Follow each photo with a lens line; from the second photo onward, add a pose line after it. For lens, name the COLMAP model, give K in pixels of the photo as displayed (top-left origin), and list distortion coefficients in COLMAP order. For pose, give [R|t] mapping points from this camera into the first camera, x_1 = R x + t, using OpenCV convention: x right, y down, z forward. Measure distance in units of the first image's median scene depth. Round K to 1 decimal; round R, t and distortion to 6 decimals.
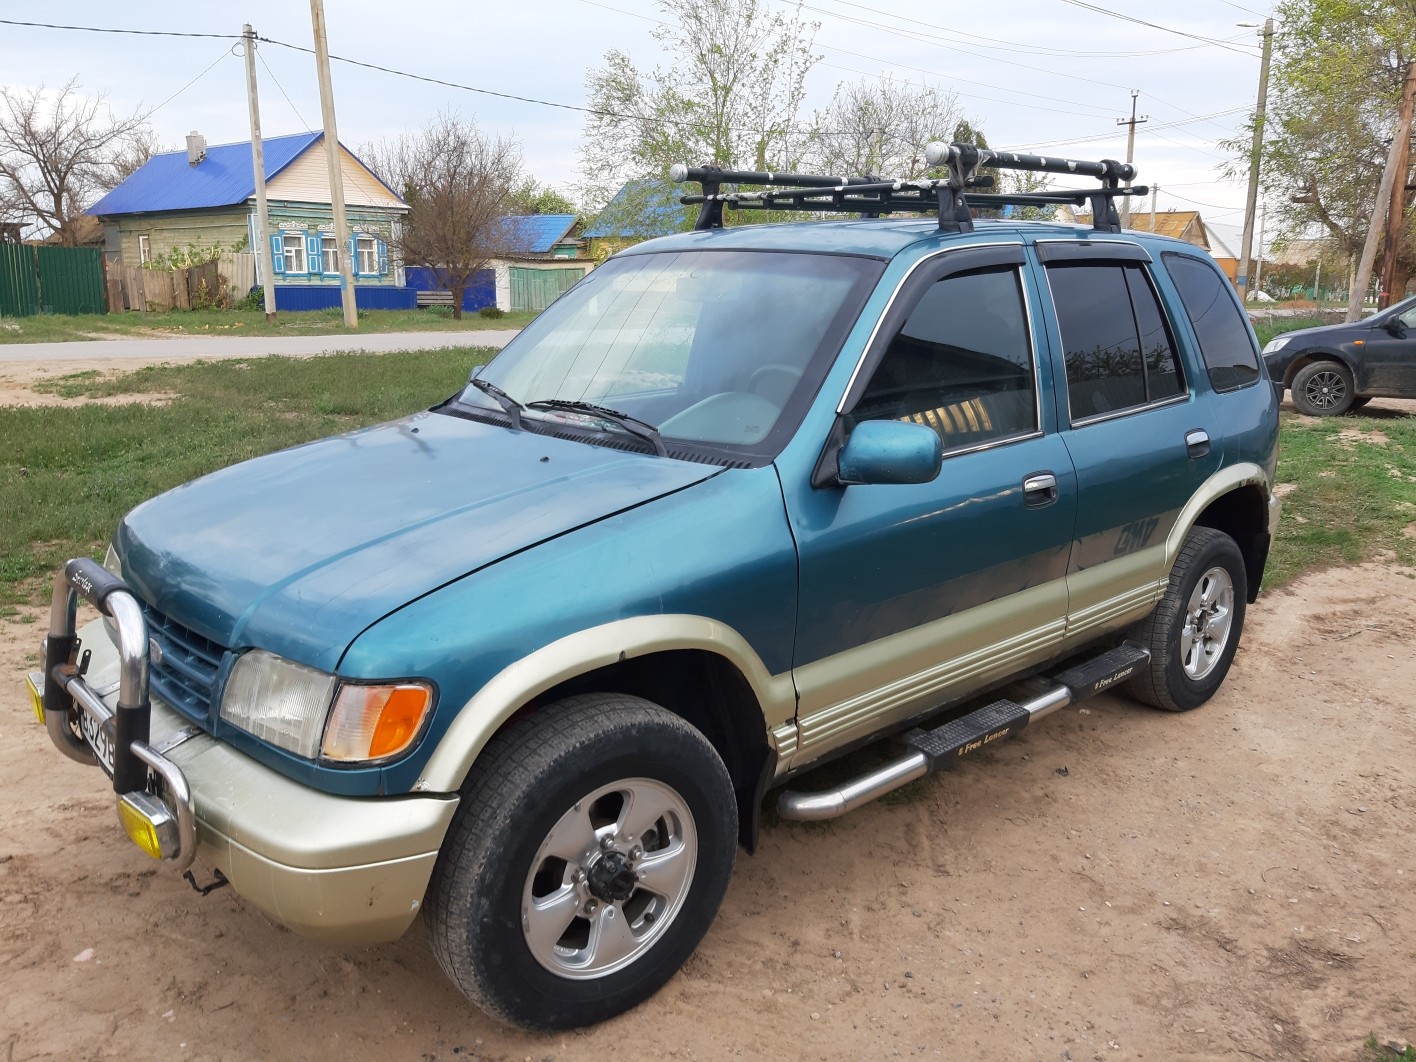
lens RADIAL K [[1129.9, 0, 708.0], [0, 1129.9, 531.0], [0, 0, 1]] dist [0.006829, -0.041364]
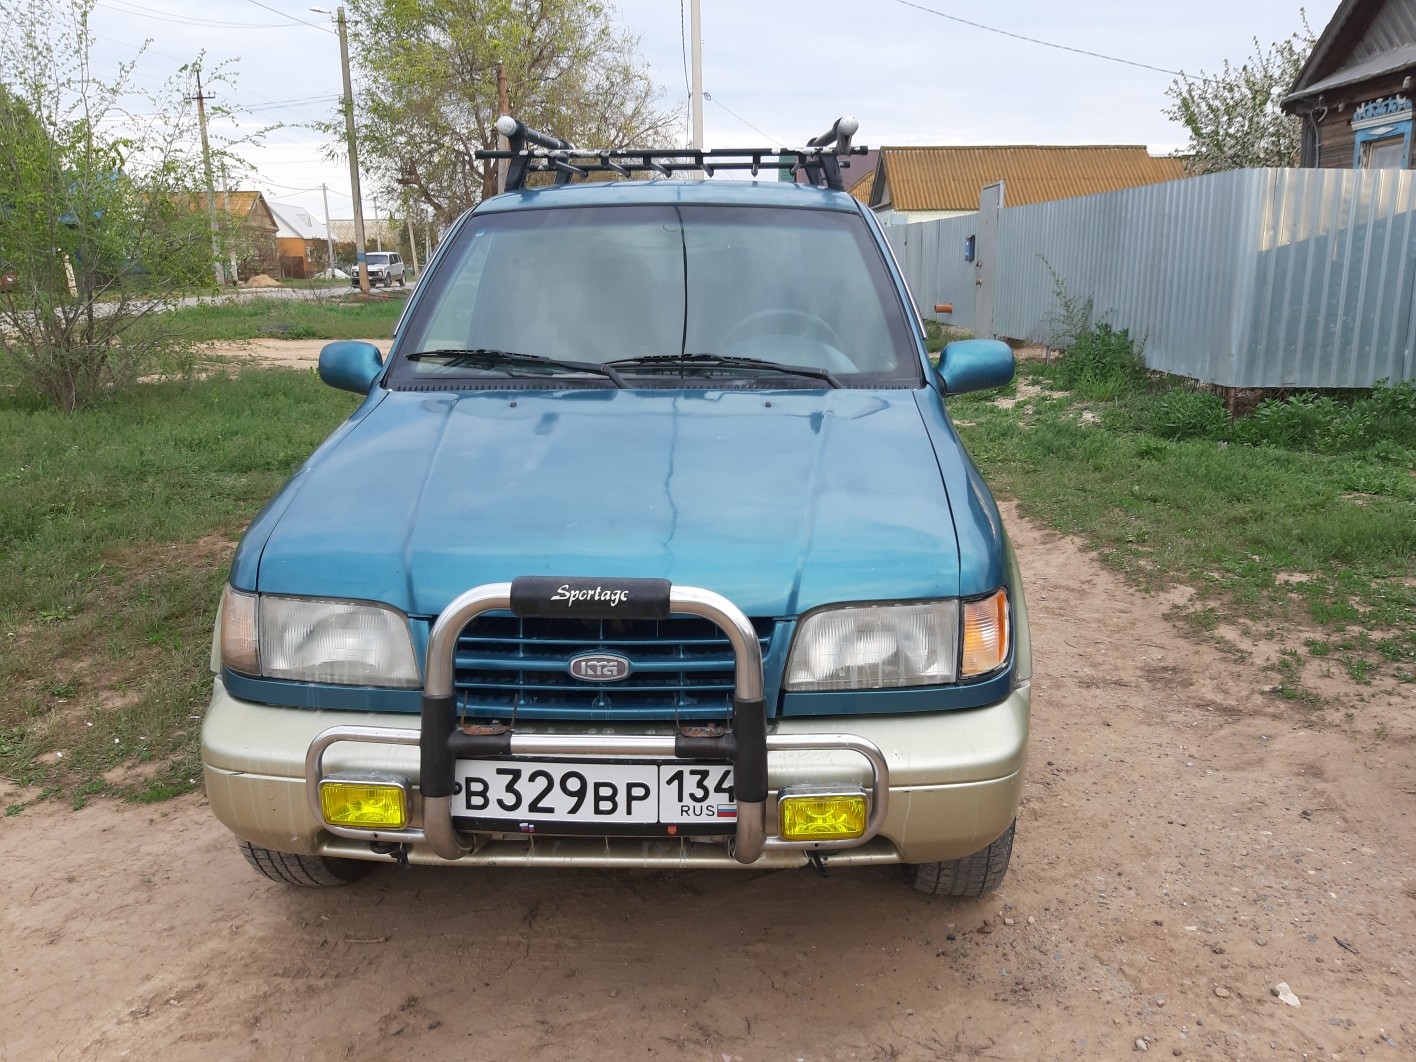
lens RADIAL K [[1137.5, 0, 711.8], [0, 1137.5, 521.1], [0, 0, 1]] dist [0.041220, -0.101388]
pose [[0.698520, -0.179983, 0.692586, -0.663572], [0.176968, 0.981238, 0.076512, -0.033985], [-0.693363, 0.069120, 0.717266, 0.217461]]
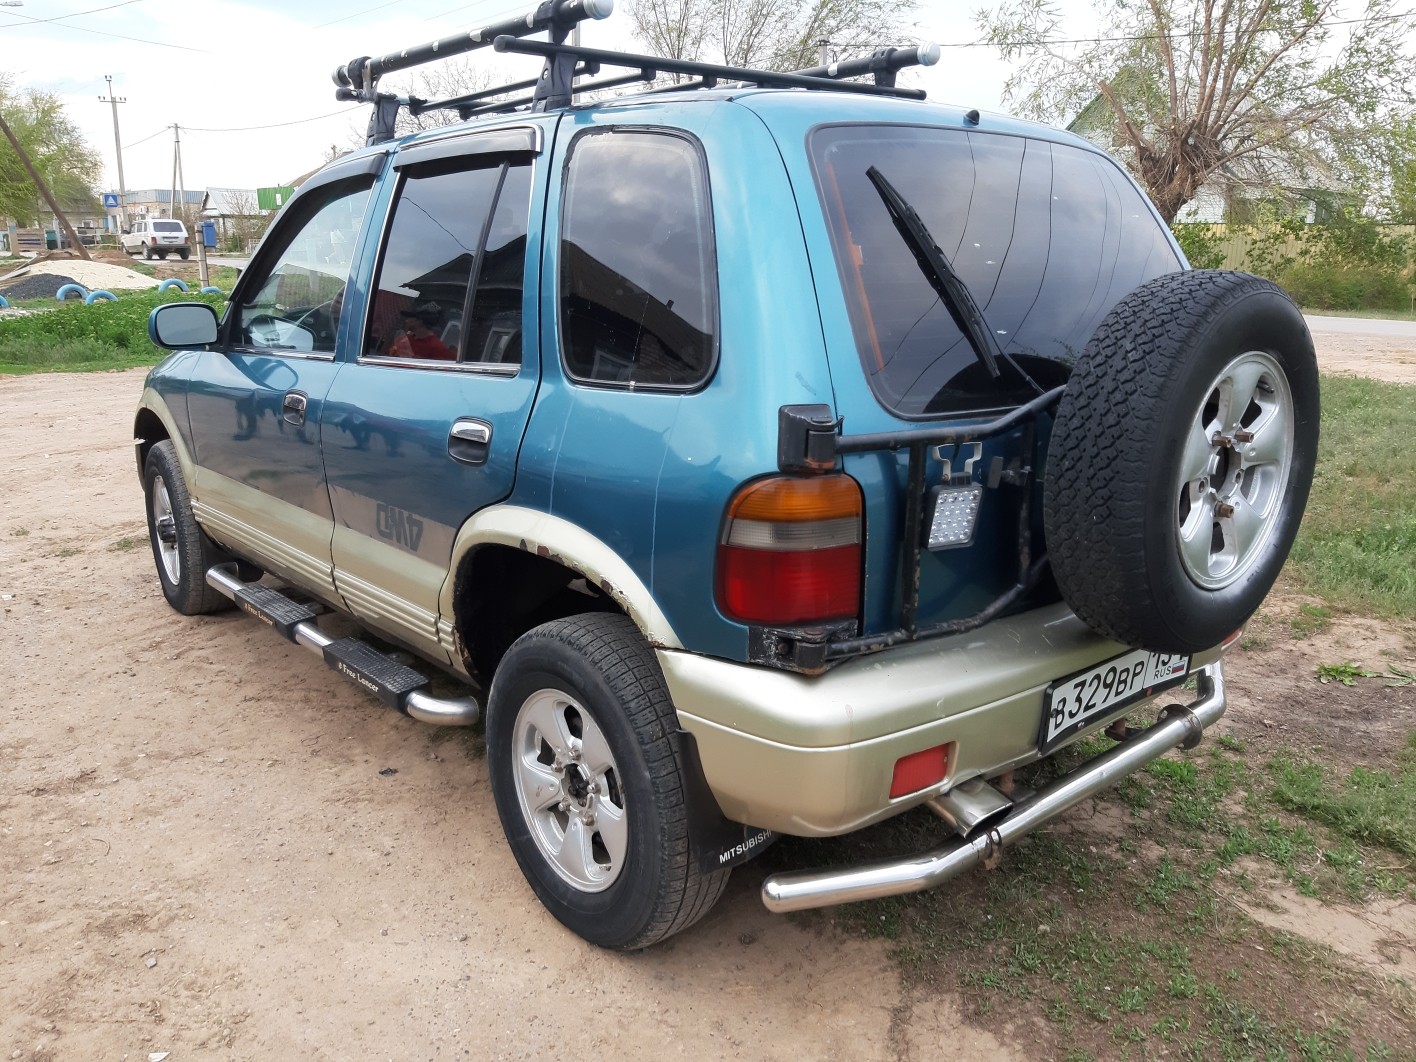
lens RADIAL K [[1129.9, 0, 708.0], [0, 1129.9, 531.0], [0, 0, 1]] dist [0.006829, -0.041364]
pose [[-0.033463, 0.237749, -0.970750, 1.073692], [-0.231129, 0.943124, 0.238950, -0.215260], [0.972347, 0.232365, 0.023391, 1.153280]]
